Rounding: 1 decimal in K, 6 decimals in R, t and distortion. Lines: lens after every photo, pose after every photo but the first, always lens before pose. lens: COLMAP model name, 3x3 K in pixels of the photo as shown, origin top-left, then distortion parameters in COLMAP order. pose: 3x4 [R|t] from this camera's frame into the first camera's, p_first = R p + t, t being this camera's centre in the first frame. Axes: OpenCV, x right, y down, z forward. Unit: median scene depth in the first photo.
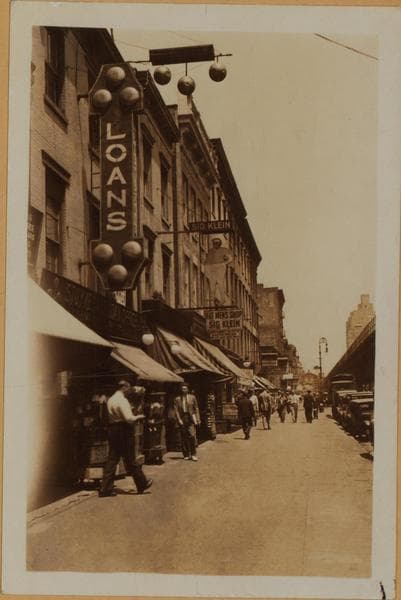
lens RADIAL K [[656.4, 0, 200.4], [0, 656.4, 300.9], [0, 0, 1]] dist [0.069653, 0.000000]
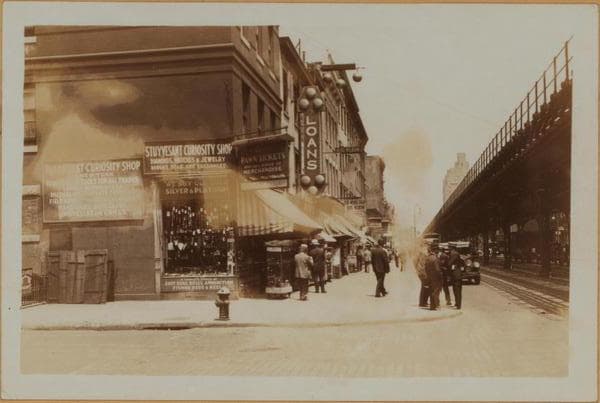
lens RADIAL K [[652.5, 0, 300.1], [0, 652.5, 201.9], [0, 0, 1]] dist [0.007174, 0.000000]
pose [[0.999999, 0.001227, 0.000943, -0.121765], [-0.001289, 0.997634, 0.068738, -0.107033], [-0.000857, -0.068739, 0.997634, -0.767345]]
